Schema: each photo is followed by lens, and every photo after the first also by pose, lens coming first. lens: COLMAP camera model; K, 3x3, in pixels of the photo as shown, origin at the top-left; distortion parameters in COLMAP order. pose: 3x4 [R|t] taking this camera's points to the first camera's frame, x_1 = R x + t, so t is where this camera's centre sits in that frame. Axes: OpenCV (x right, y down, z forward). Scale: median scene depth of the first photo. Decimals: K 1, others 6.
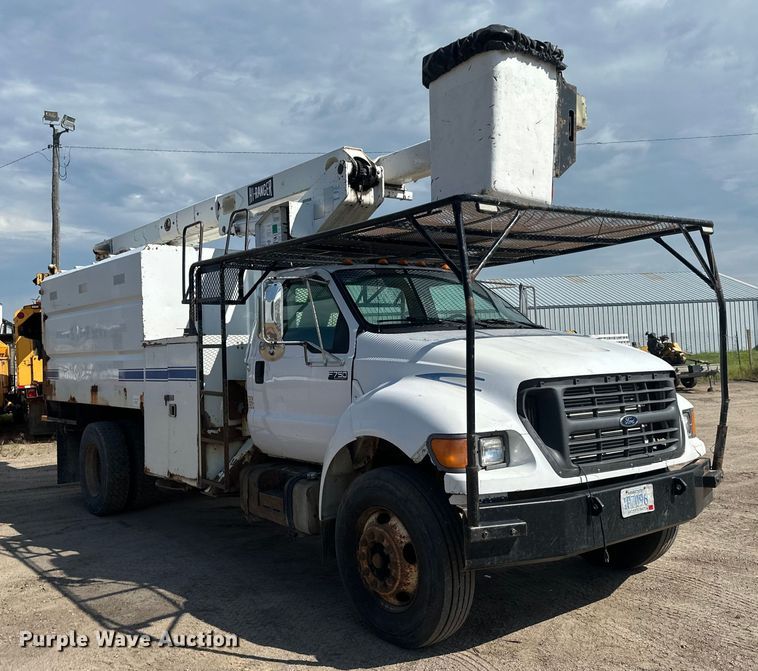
lens RADIAL K [[748.4, 0, 361.2], [0, 748.4, 325.4], [0, 0, 1]] dist [0.092497, -0.015689]
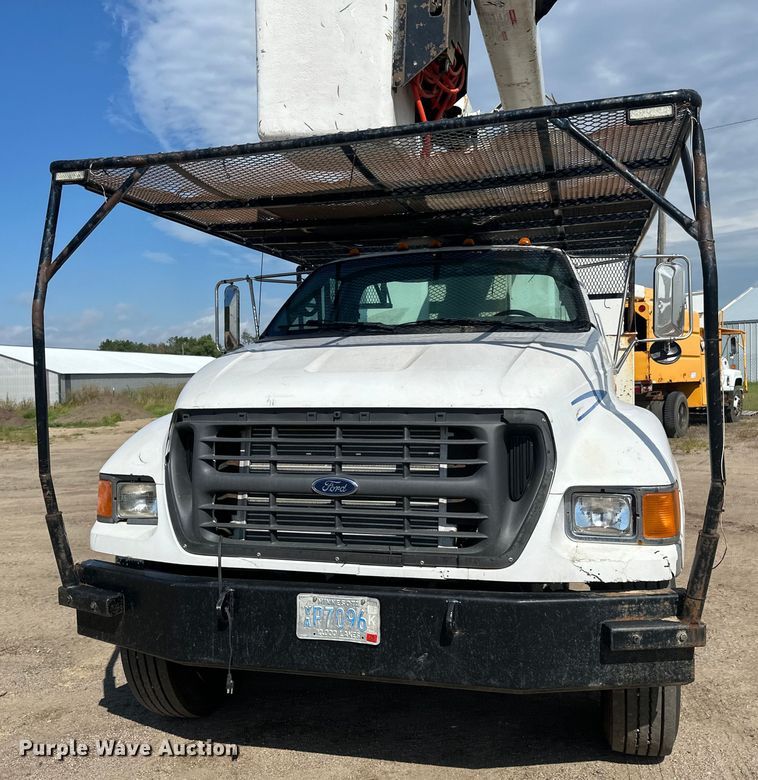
lens RADIAL K [[737.0, 0, 390.7], [0, 737.0, 391.2], [0, 0, 1]] dist [0.199524, -0.401186]
pose [[0.620348, 0.043575, -0.783115, 0.827957], [0.026857, 0.996690, 0.076735, 0.005536], [0.783867, -0.068635, 0.617124, 0.663955]]
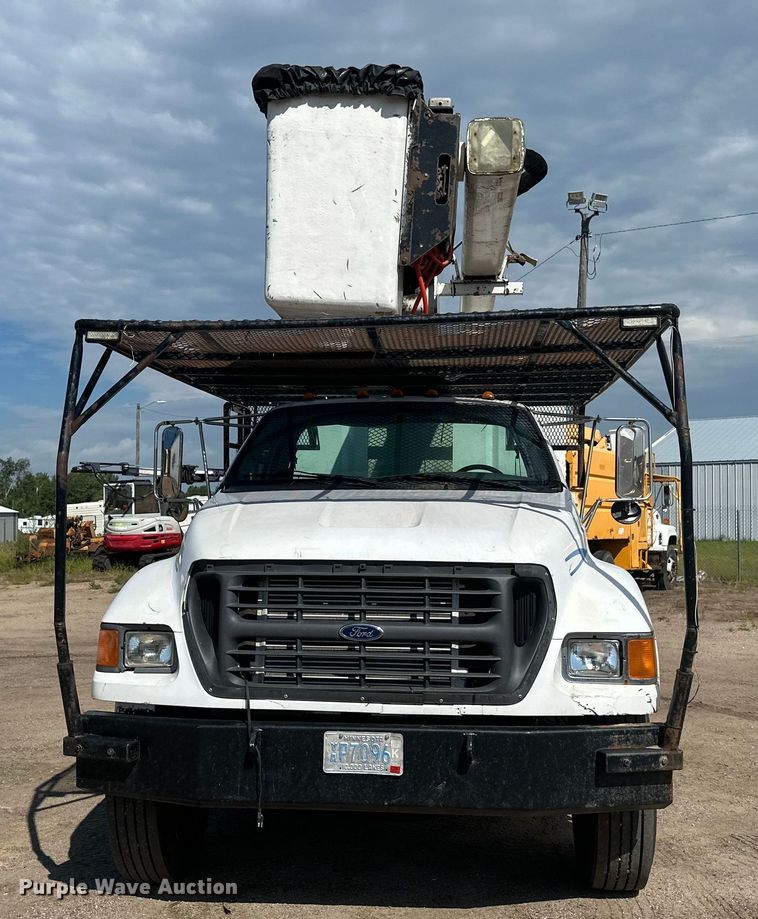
lens RADIAL K [[1032.2, 0, 364.6], [0, 1032.2, 490.2], [0, 0, 1]] dist [0.227239, -0.456070]
pose [[0.732242, 0.020454, -0.680737, 0.957956], [-0.003117, 0.999639, 0.026683, -0.022964], [0.681037, -0.017417, 0.732042, 0.330597]]
